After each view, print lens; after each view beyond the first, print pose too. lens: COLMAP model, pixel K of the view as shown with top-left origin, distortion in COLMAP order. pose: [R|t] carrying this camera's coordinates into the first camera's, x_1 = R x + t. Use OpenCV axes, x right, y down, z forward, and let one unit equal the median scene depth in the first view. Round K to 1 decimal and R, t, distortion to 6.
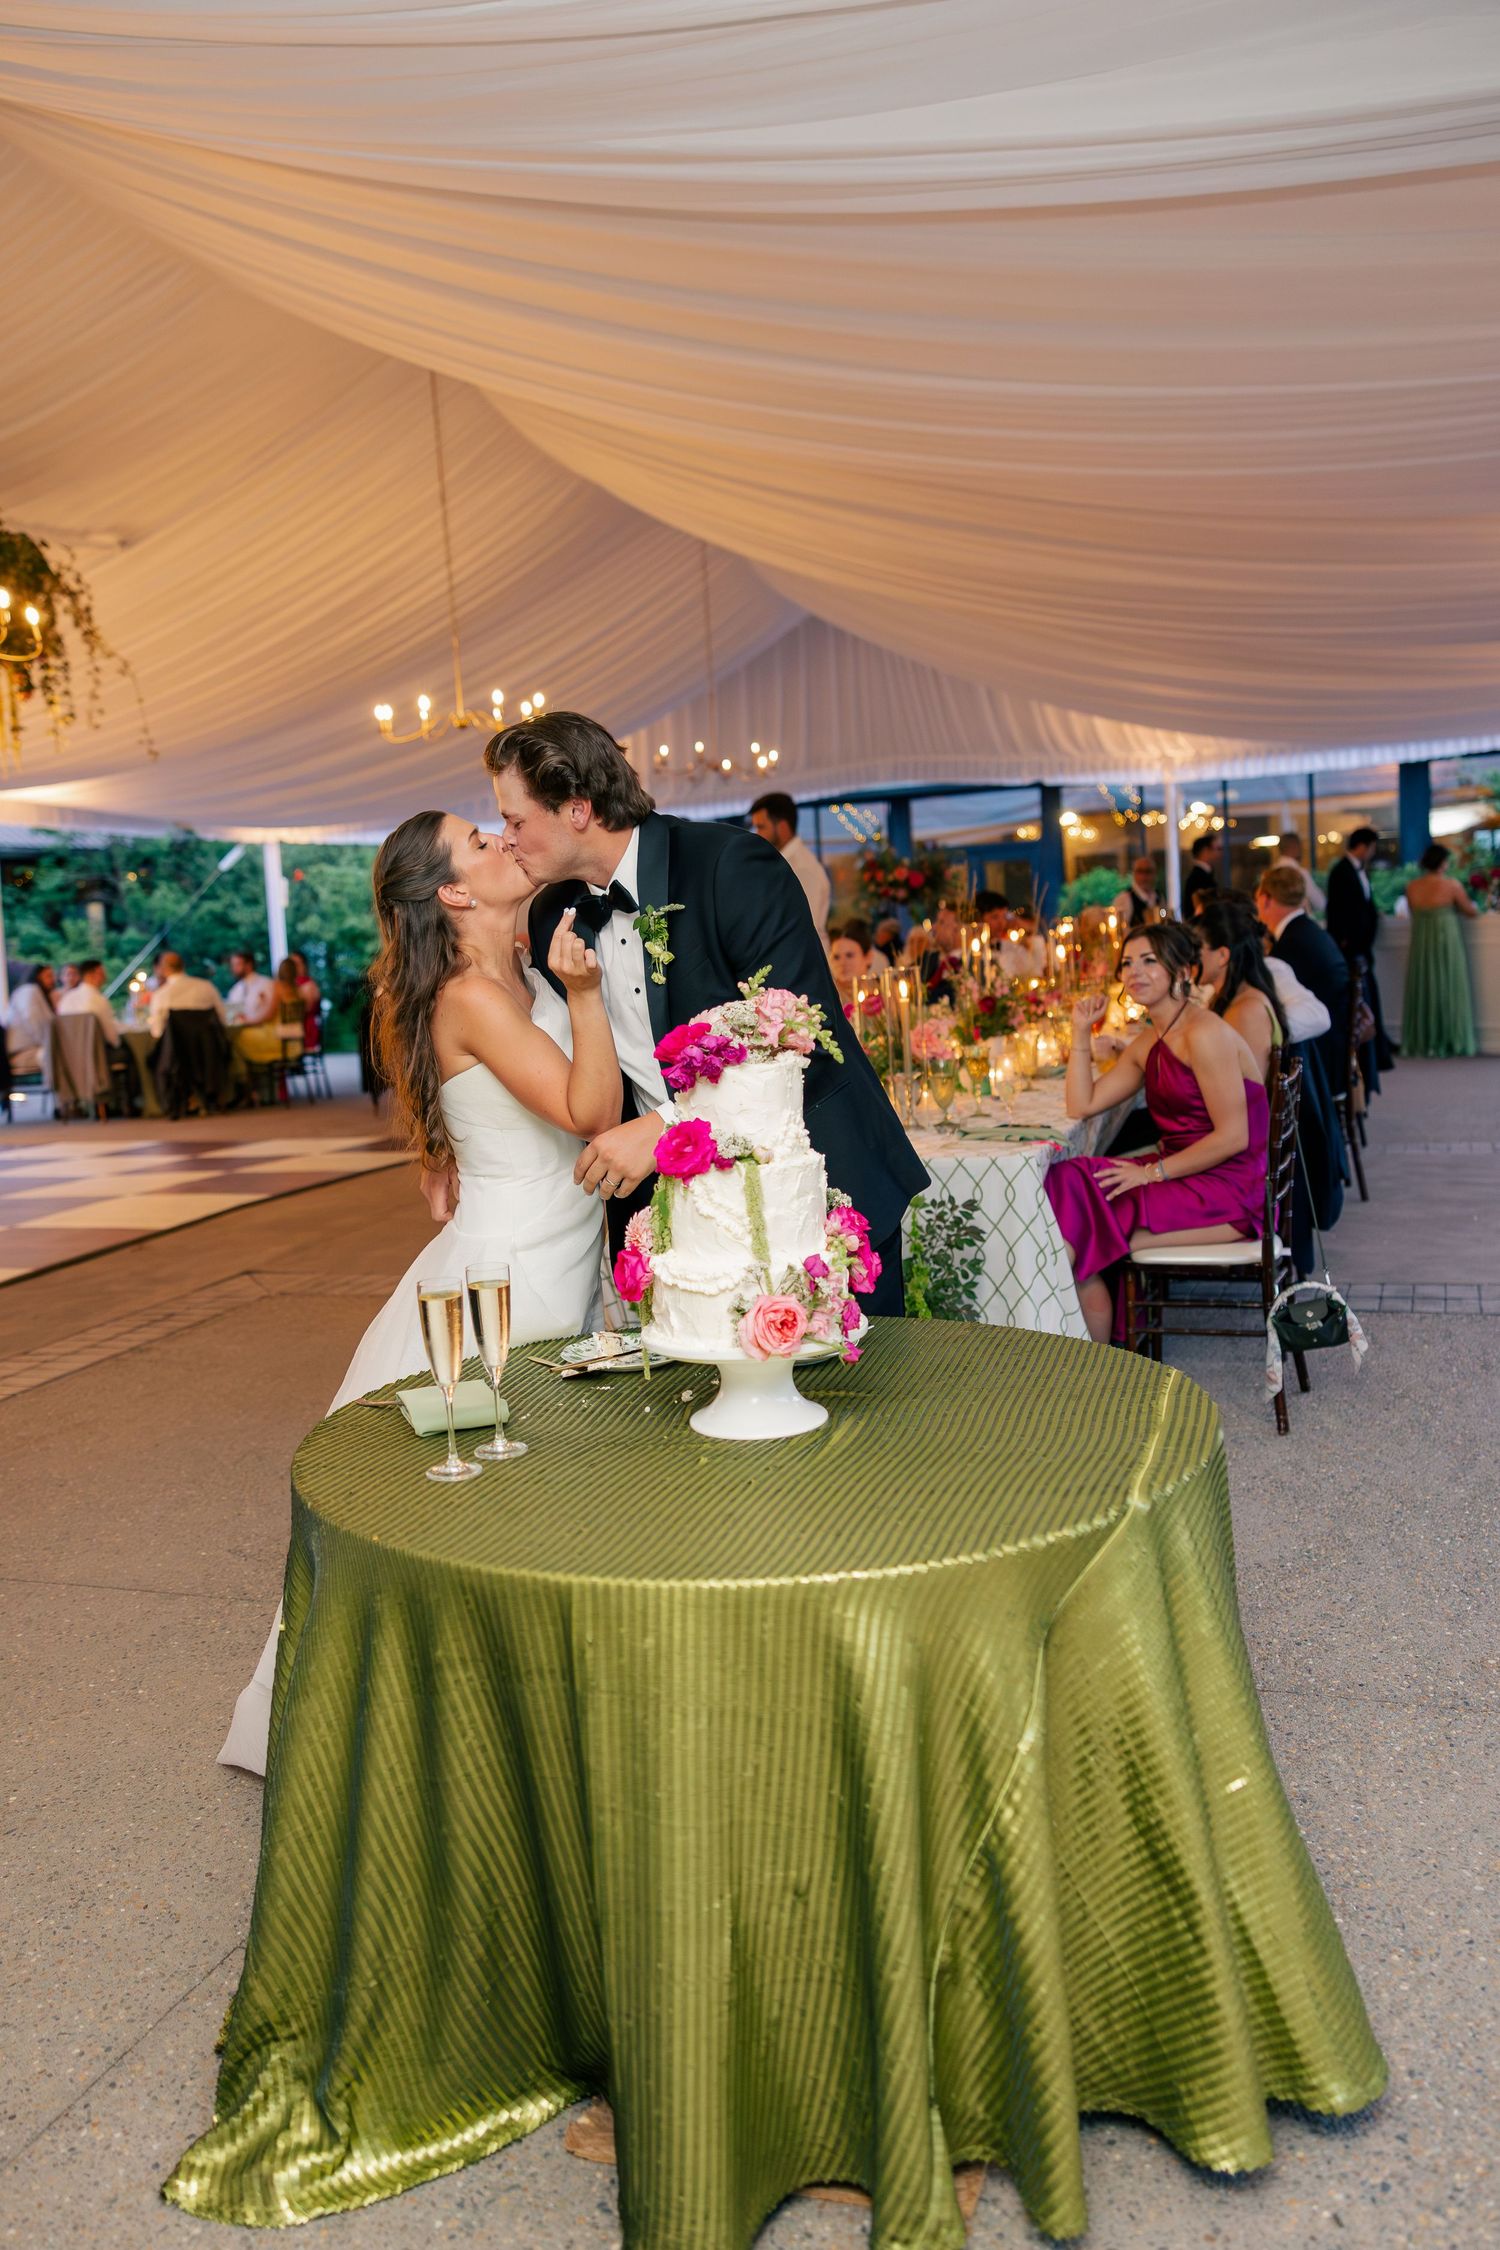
lens RADIAL K [[1843.3, 0, 750.0], [0, 1843.3, 1125.0], [0, 0, 1]] dist [0.007286, 0.001728]
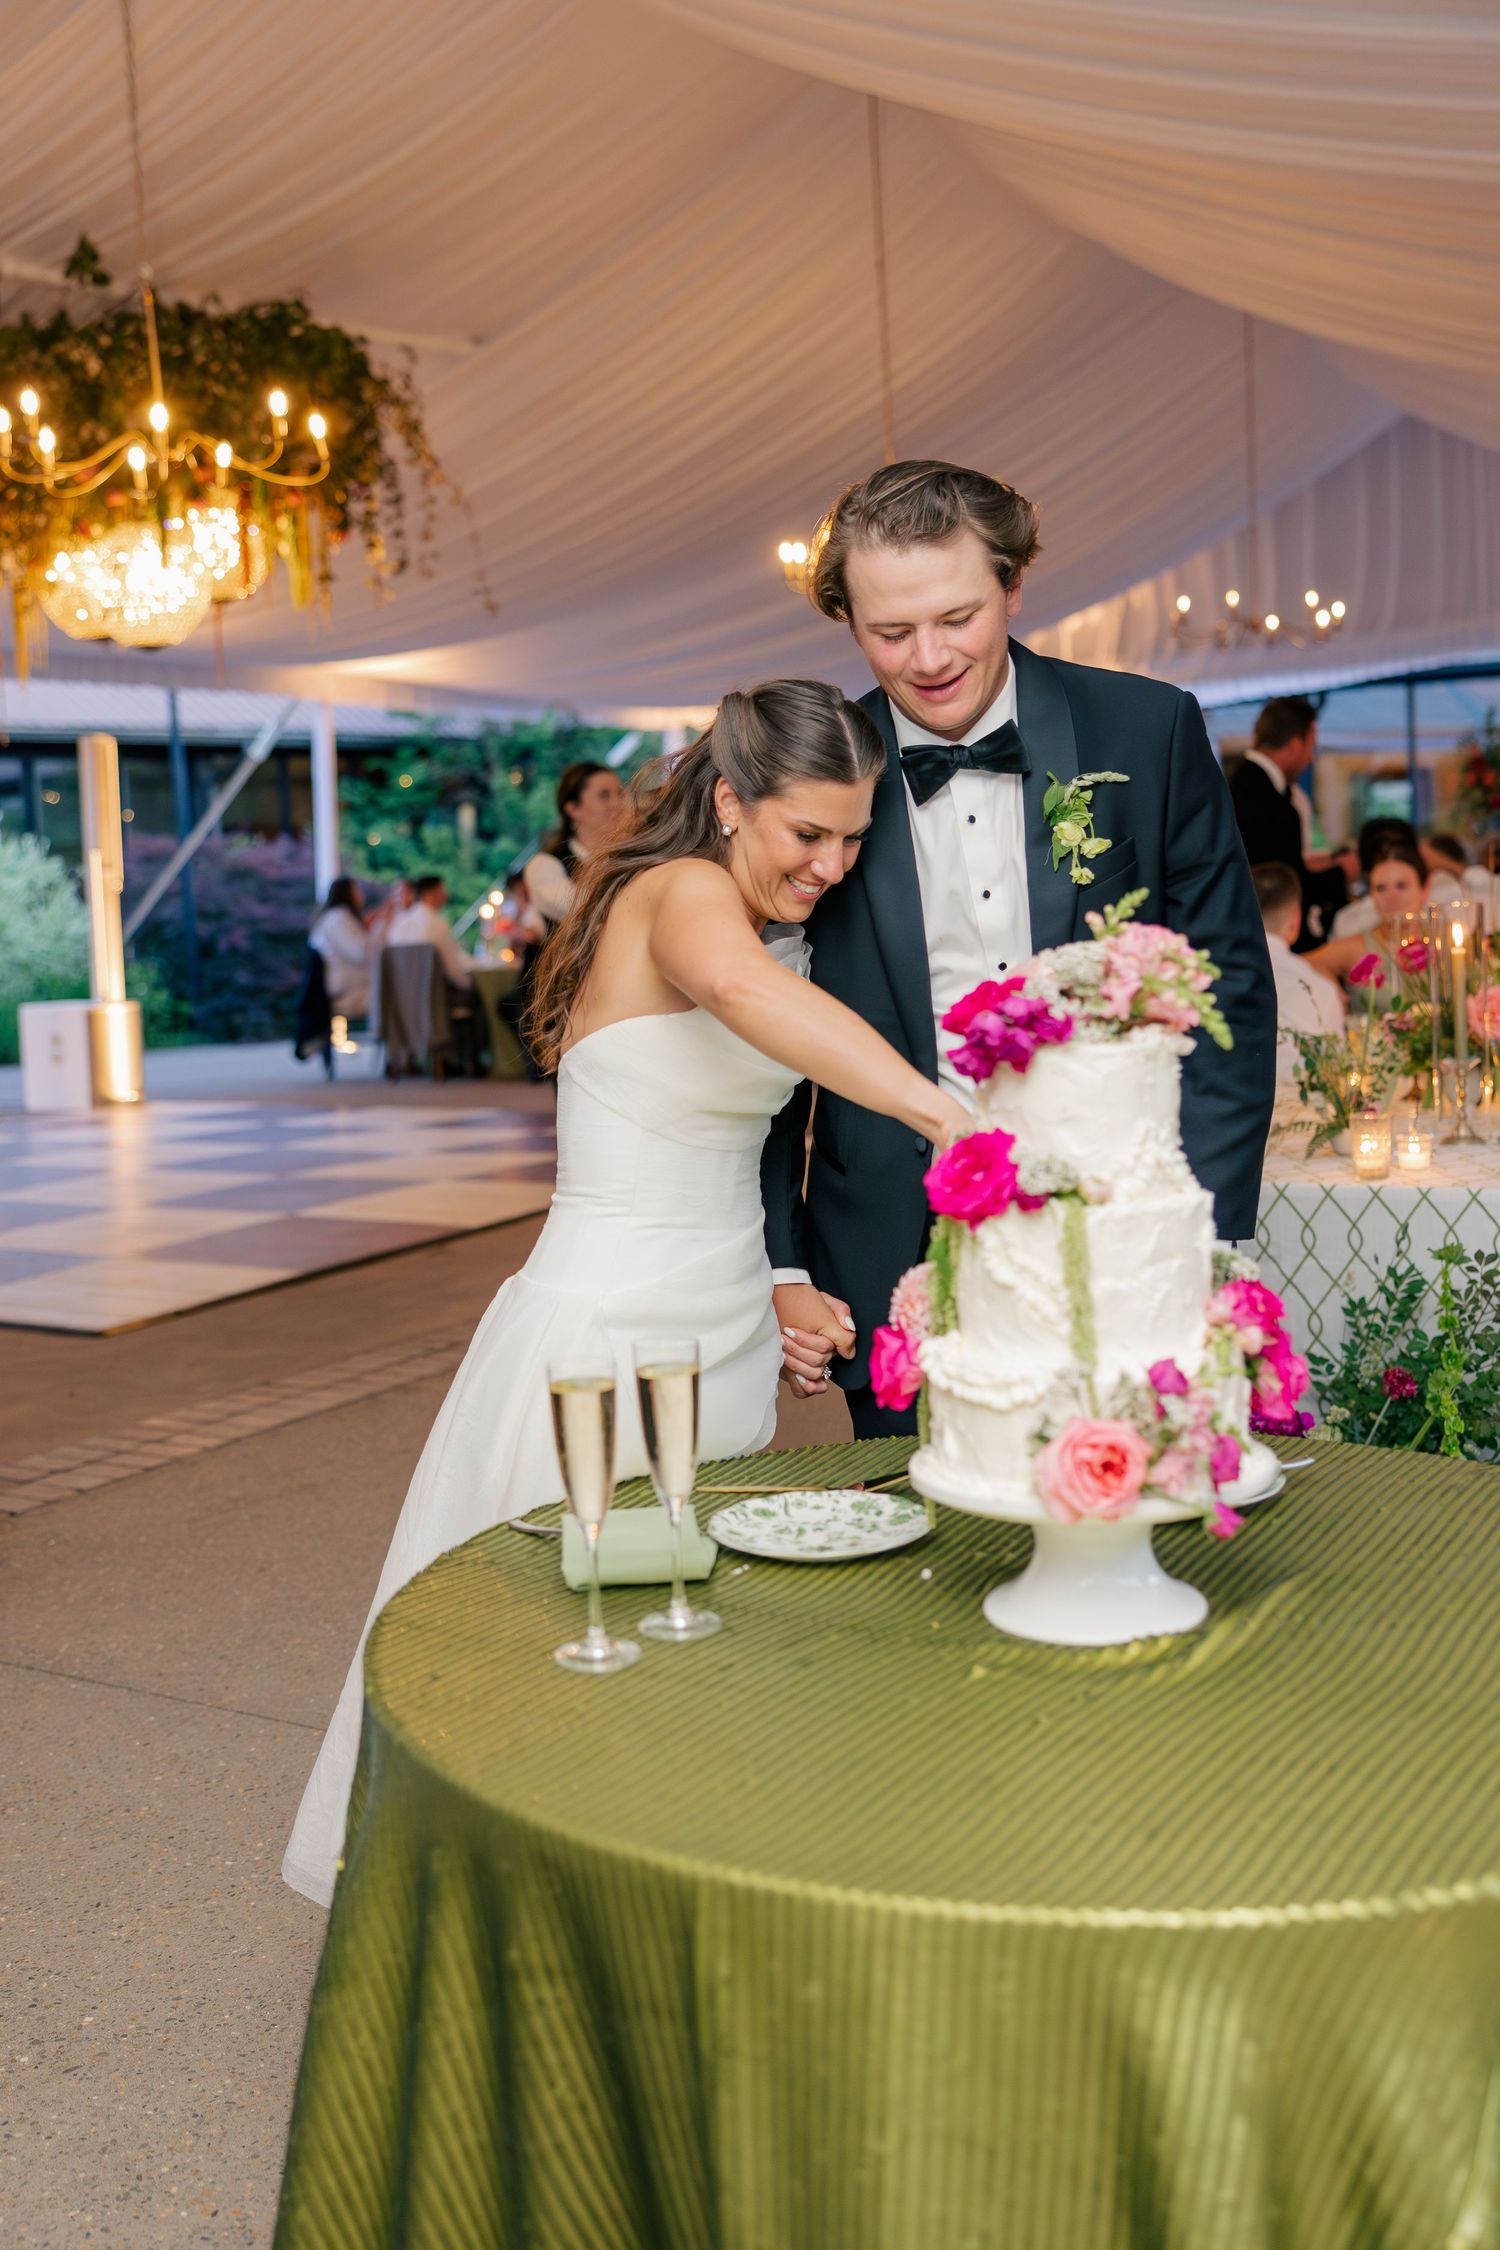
lens RADIAL K [[2411.6, 0, 774.9], [0, 2411.6, 1118.9], [0, 0, 1]] dist [-0.003639, 0.042349]
pose [[0.974719, 0.039487, -0.219918, 0.079394], [-0.038255, 0.999219, 0.009858, -0.011978], [0.220136, -0.001196, 0.975469, 0.180771]]
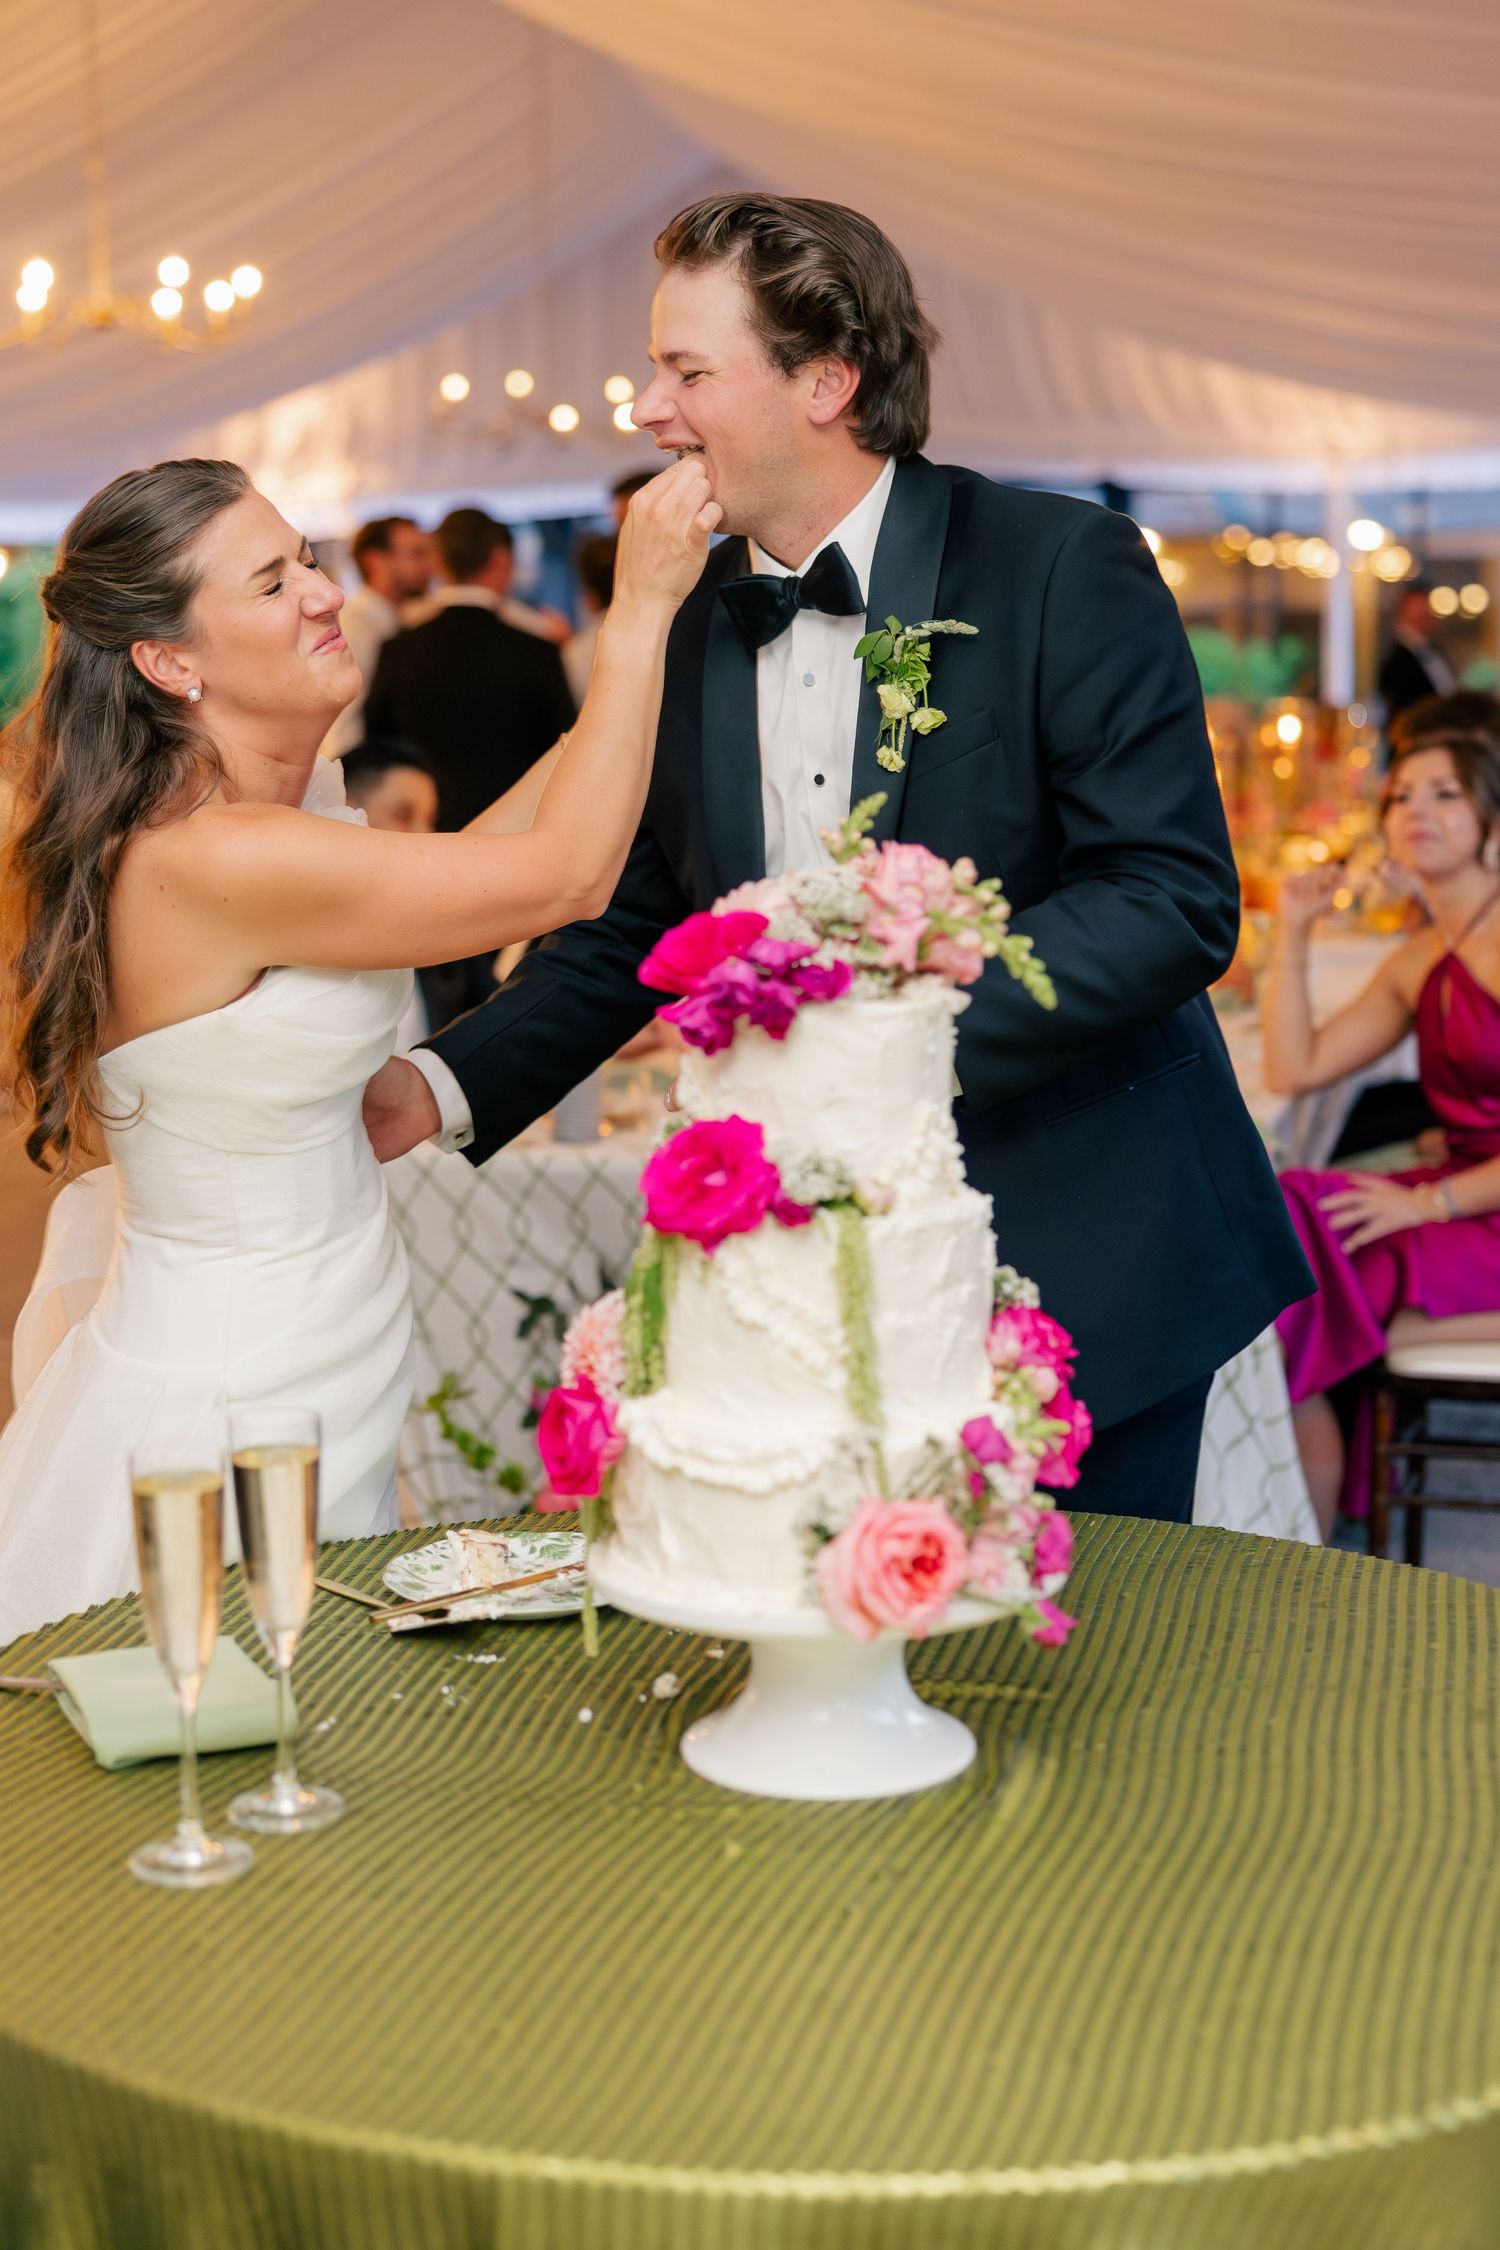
lens RADIAL K [[3170.9, 0, 677.5], [0, 3170.9, 1058.8], [0, 0, 1]] dist [0.030149, -0.029952]
pose [[0.998581, 0.032429, 0.042234, -0.078178], [-0.032448, 0.999473, -0.000225, -0.017171], [-0.042219, -0.001145, 0.999108, 0.194215]]
